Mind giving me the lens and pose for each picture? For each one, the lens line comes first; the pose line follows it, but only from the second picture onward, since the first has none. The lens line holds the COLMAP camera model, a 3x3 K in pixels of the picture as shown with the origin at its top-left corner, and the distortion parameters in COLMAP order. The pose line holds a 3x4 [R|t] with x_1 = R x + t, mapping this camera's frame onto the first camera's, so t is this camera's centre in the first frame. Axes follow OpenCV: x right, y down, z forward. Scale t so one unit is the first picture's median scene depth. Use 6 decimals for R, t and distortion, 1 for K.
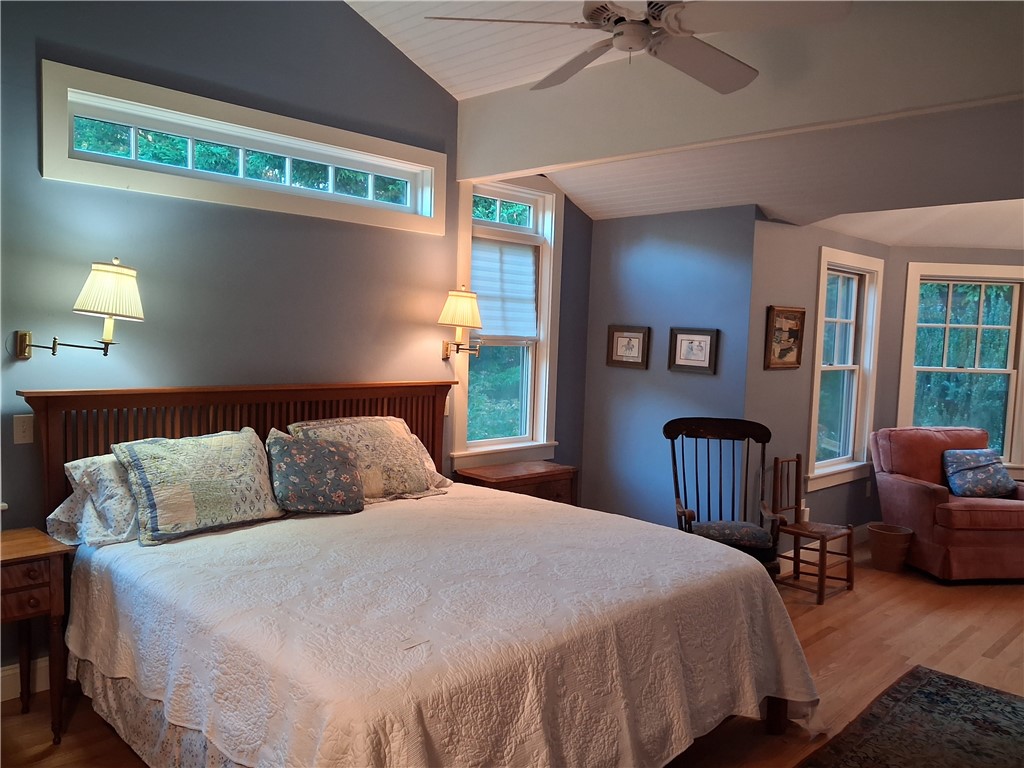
lens RADIAL K [[802.1, 0, 497.4], [0, 802.1, 401.5], [0, 0, 1]] dist [-0.006647, 0.006883]
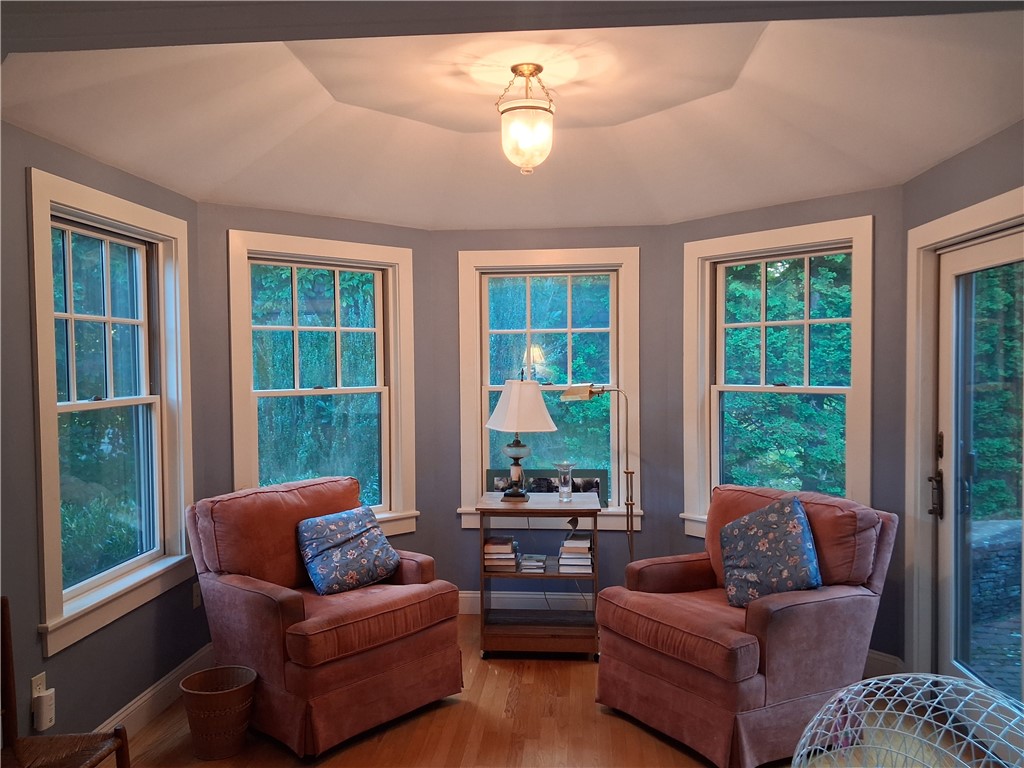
lens RADIAL K [[802.1, 0, 508.0], [0, 802.1, 384.9], [0, 0, 1]] dist [-0.006647, 0.006883]
pose [[0.755353, -0.055926, 0.652928, 0.267677], [0.084210, 0.996375, -0.012077, -0.024804], [-0.649885, 0.064105, 0.757324, 0.394164]]
